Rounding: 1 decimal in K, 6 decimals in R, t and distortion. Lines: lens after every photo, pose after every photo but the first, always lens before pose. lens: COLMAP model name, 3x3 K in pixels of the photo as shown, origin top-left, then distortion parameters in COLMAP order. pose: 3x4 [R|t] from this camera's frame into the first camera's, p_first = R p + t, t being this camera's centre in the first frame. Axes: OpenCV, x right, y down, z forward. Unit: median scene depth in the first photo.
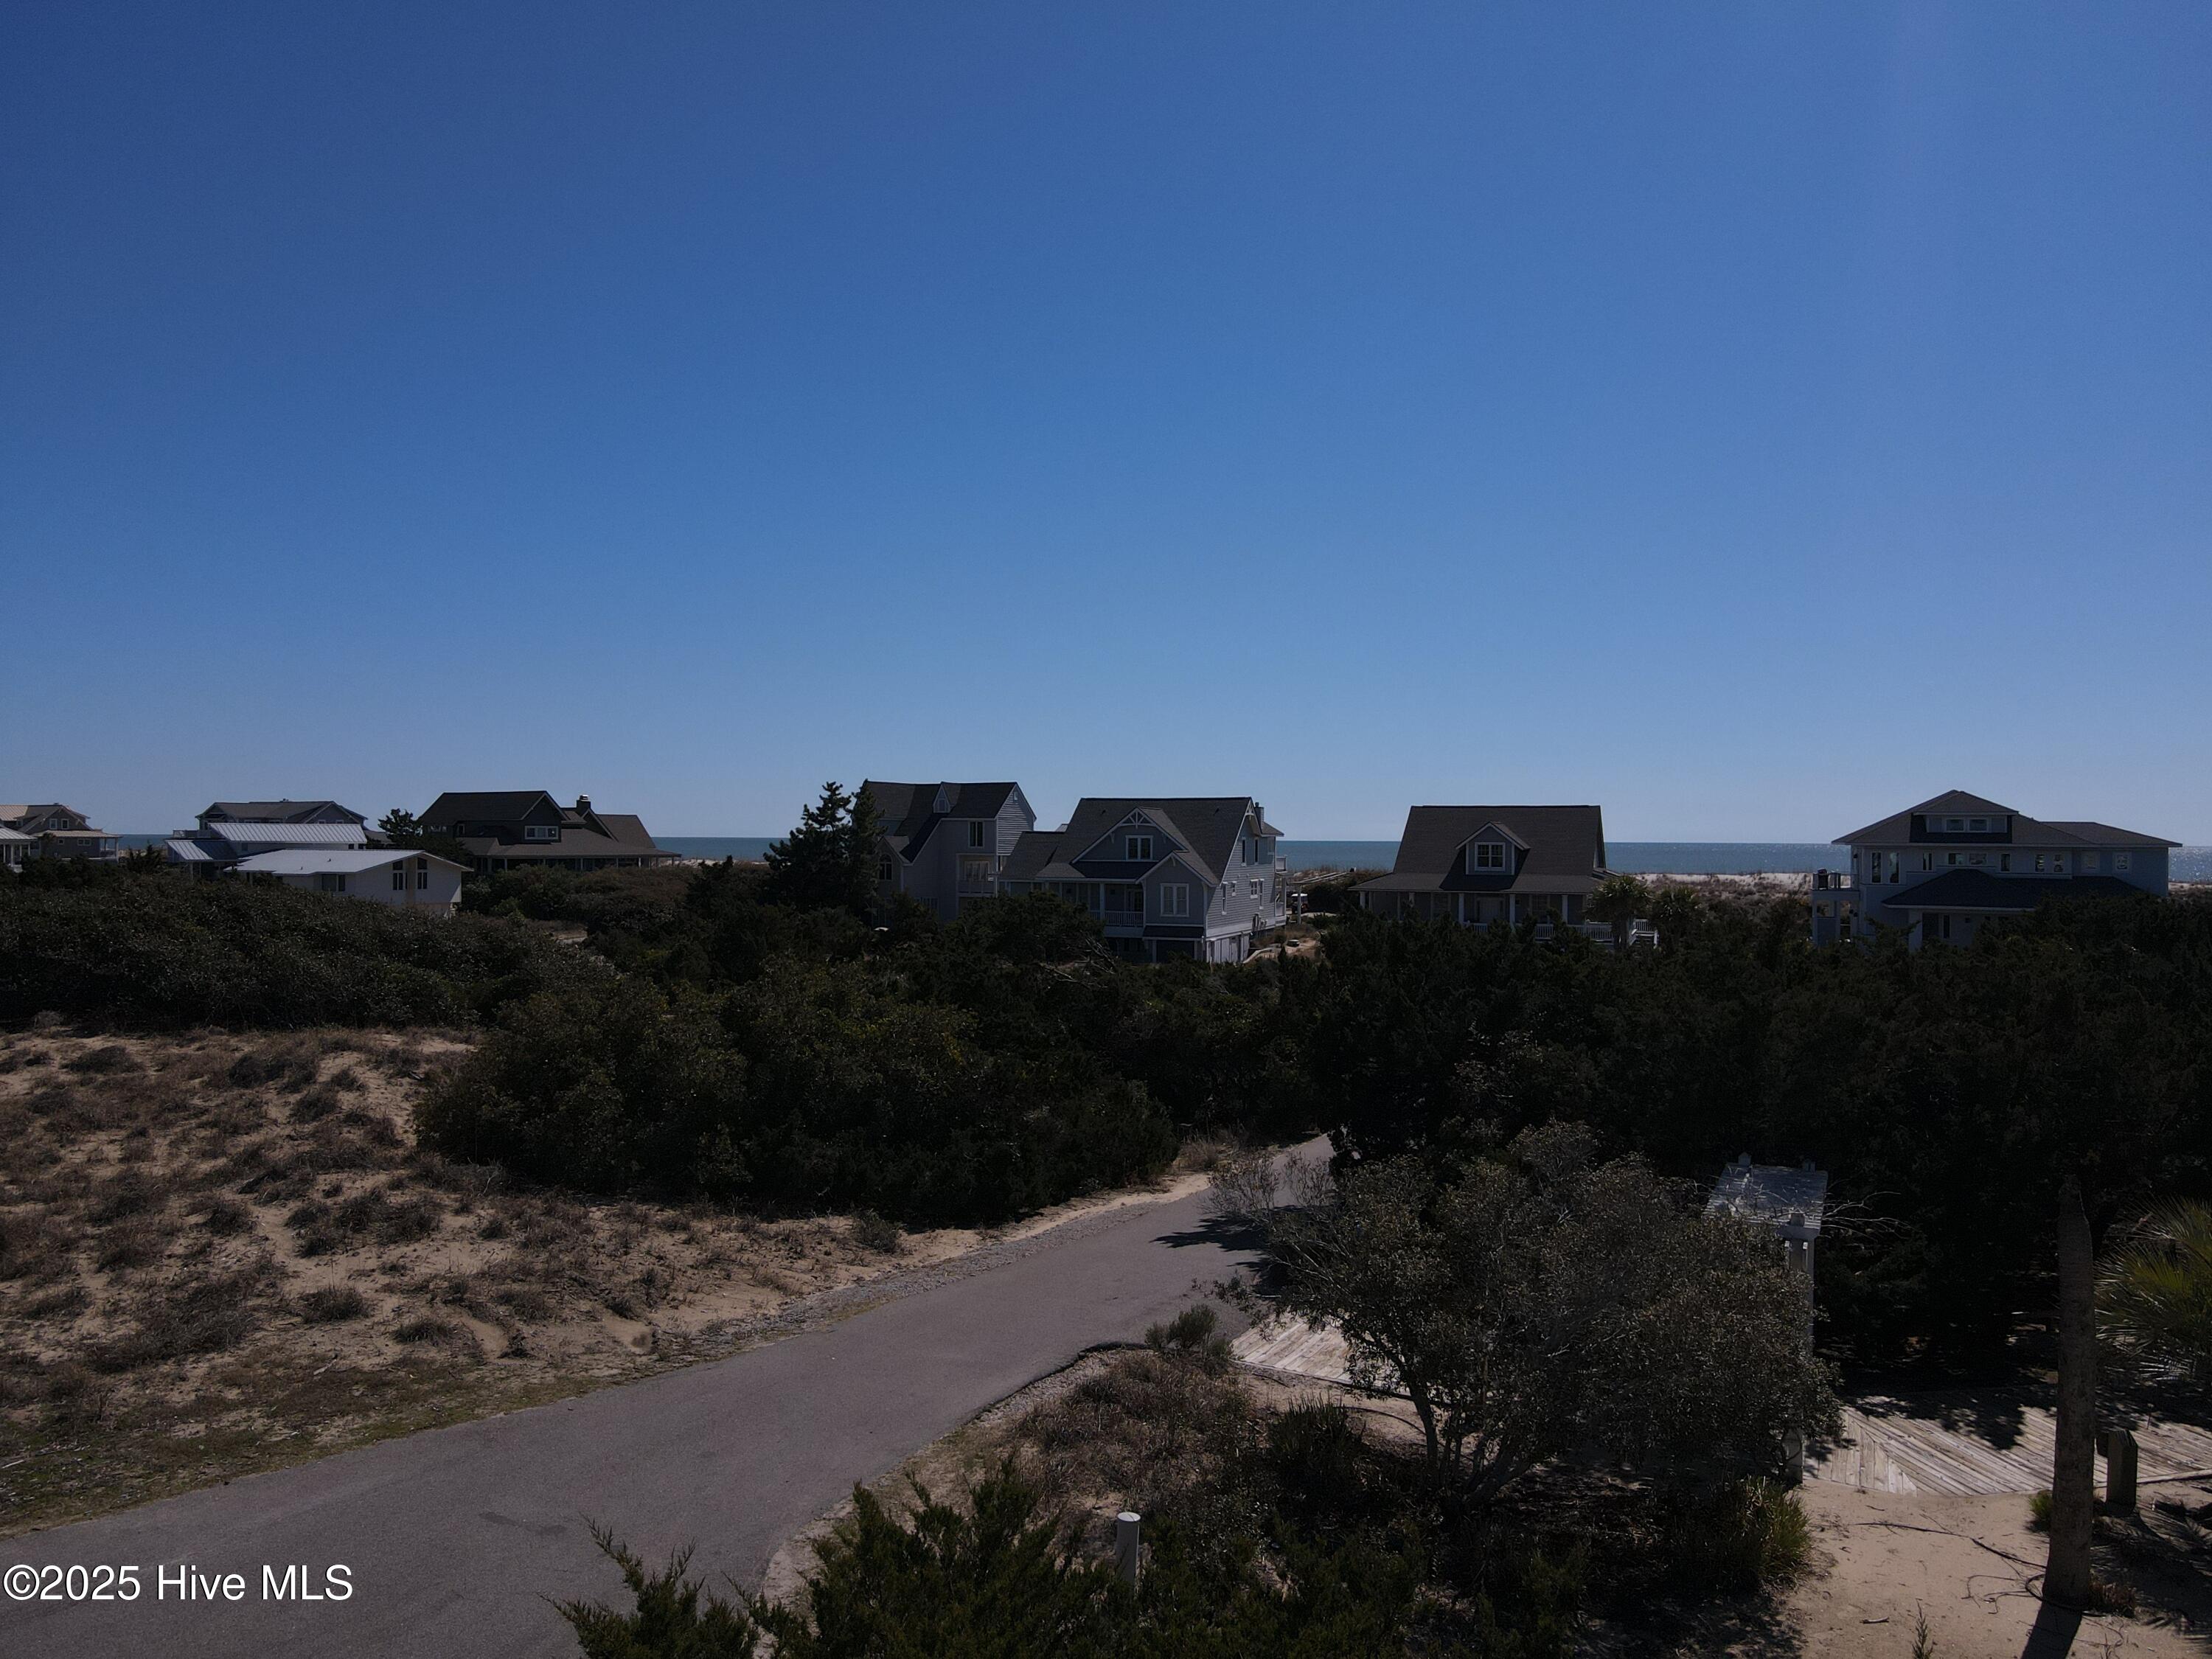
lens RADIAL K [[1593.1, 0, 1095.3], [0, 1593.1, 840.4], [0, 0, 1]] dist [-0.006779, 0.024468]
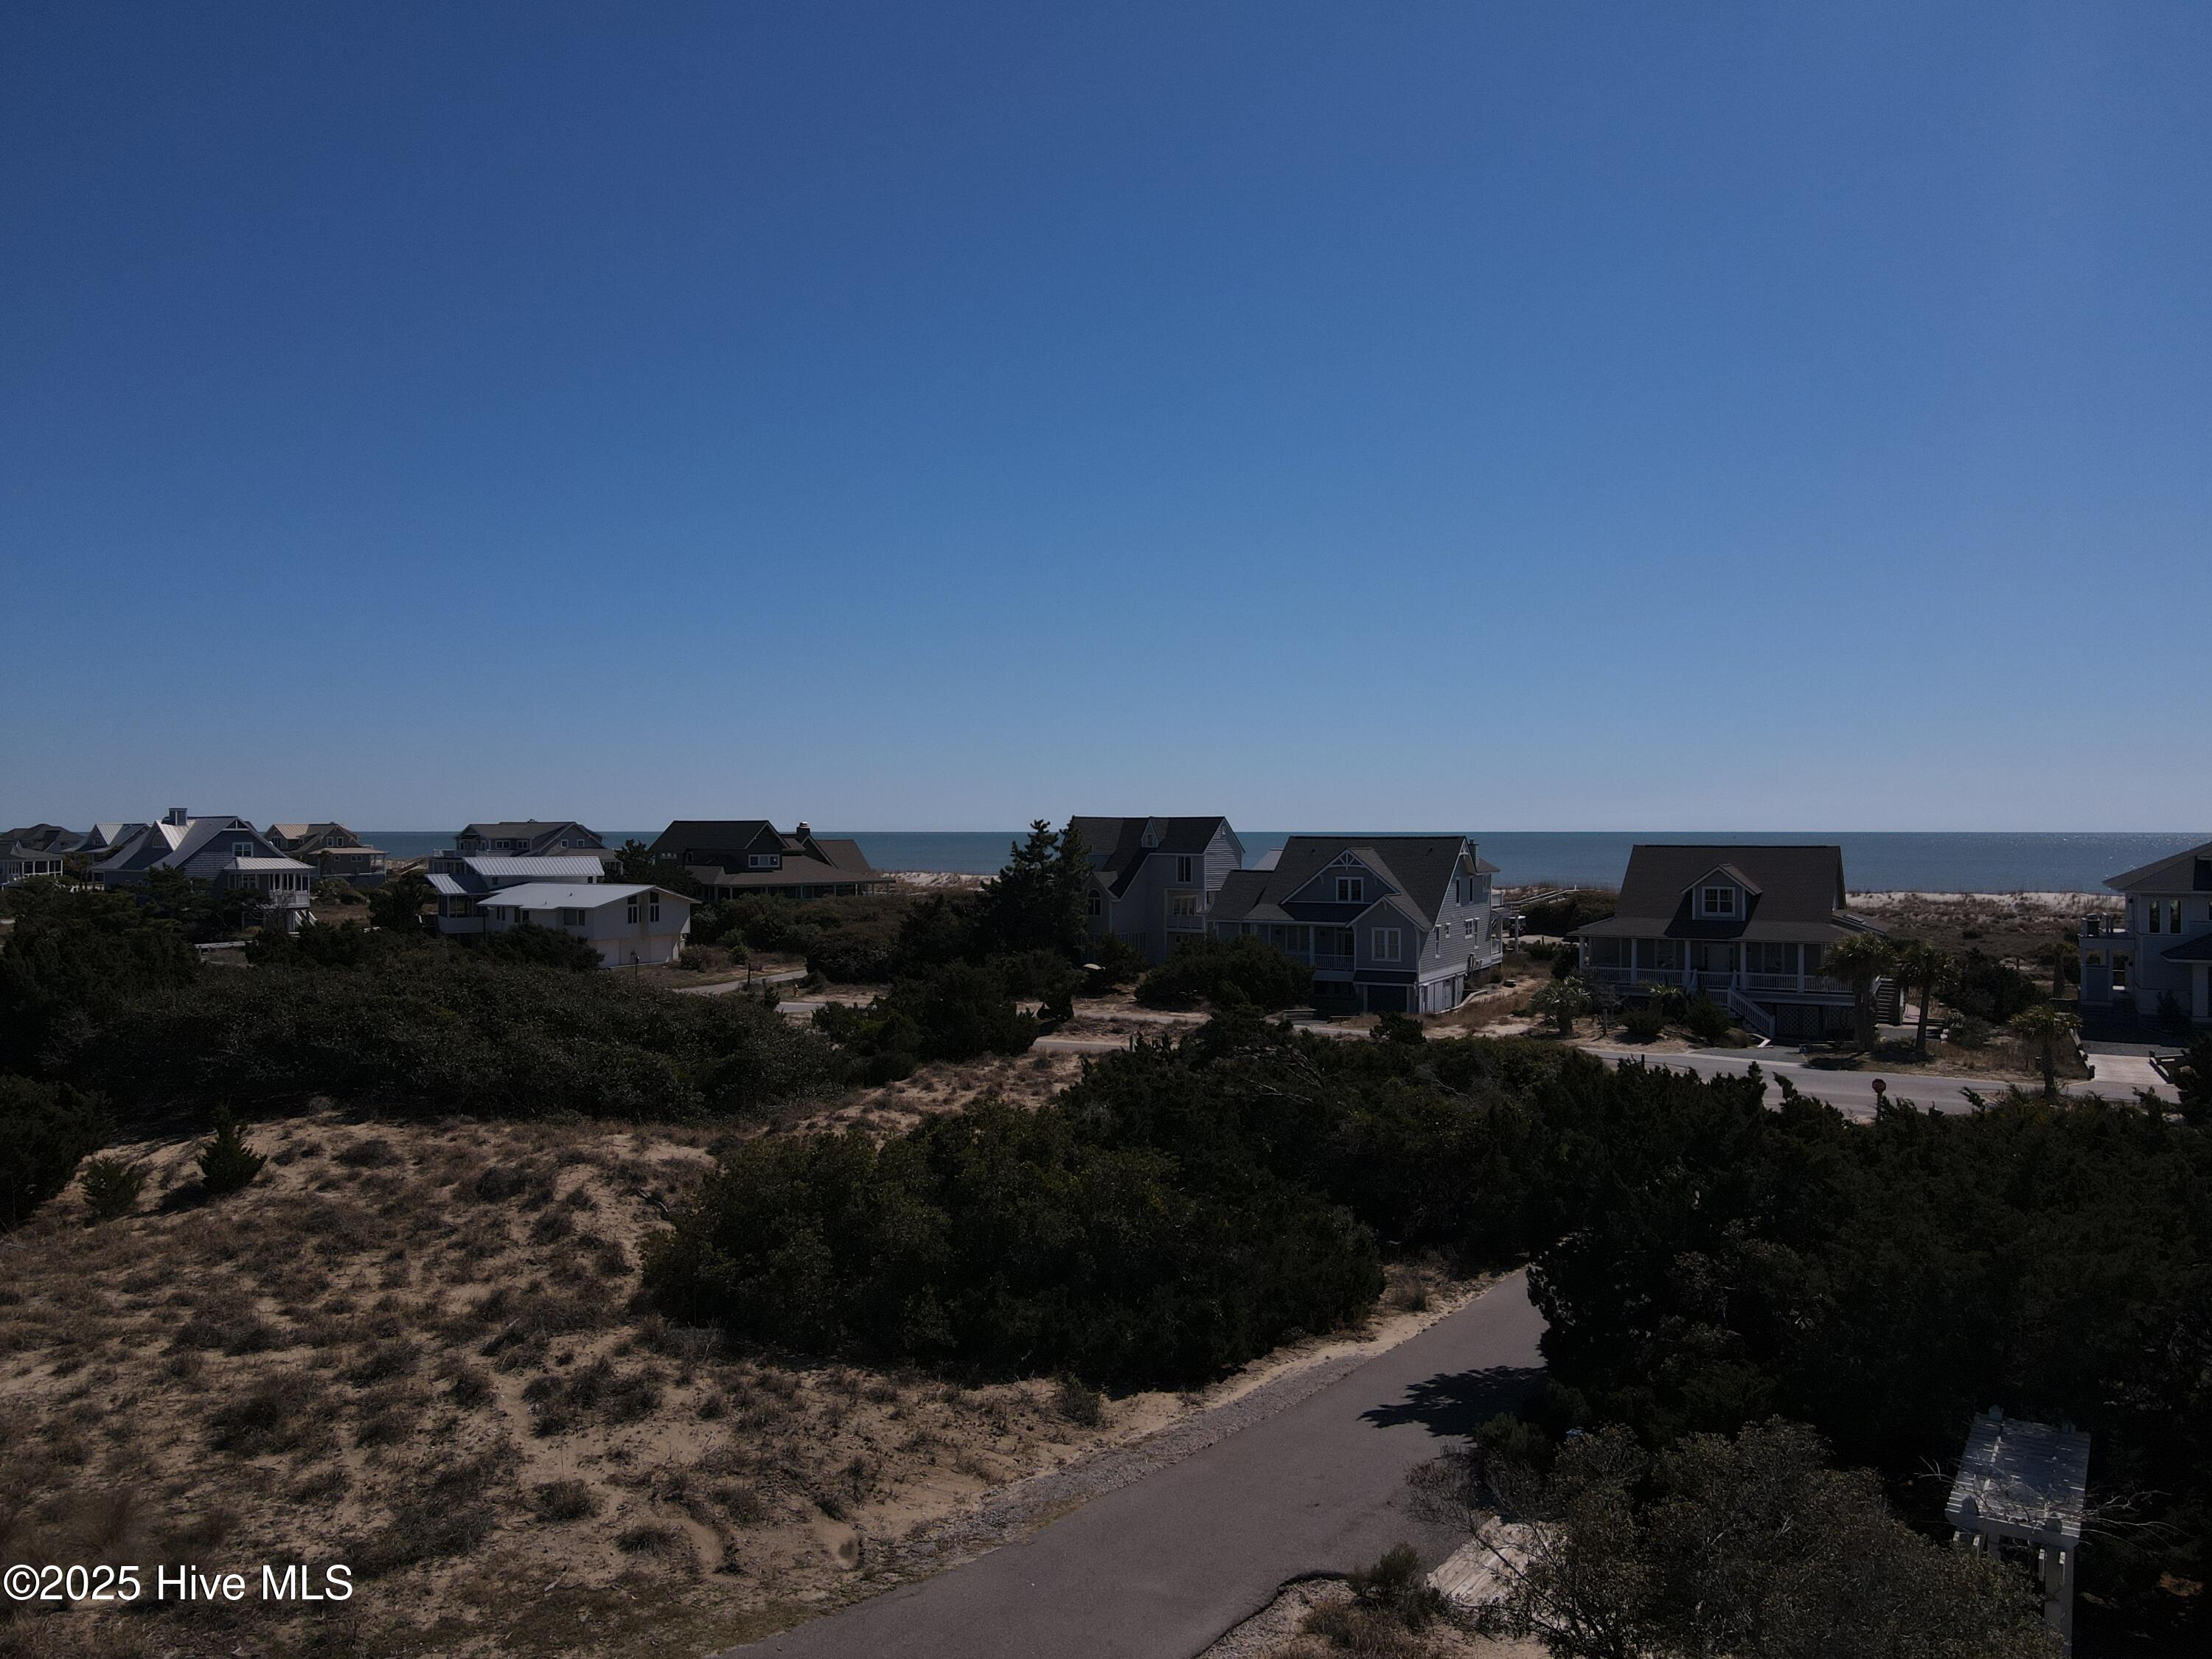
lens RADIAL K [[1596.0, 0, 1096.6], [0, 1596.0, 846.2], [0, 0, 1]] dist [-0.015304, 0.032812]
pose [[0.991393, -0.004685, -0.130837, 0.007222], [0.005771, 0.999952, 0.007919, -0.109166], [0.130793, -0.008606, 0.991372, 0.006042]]
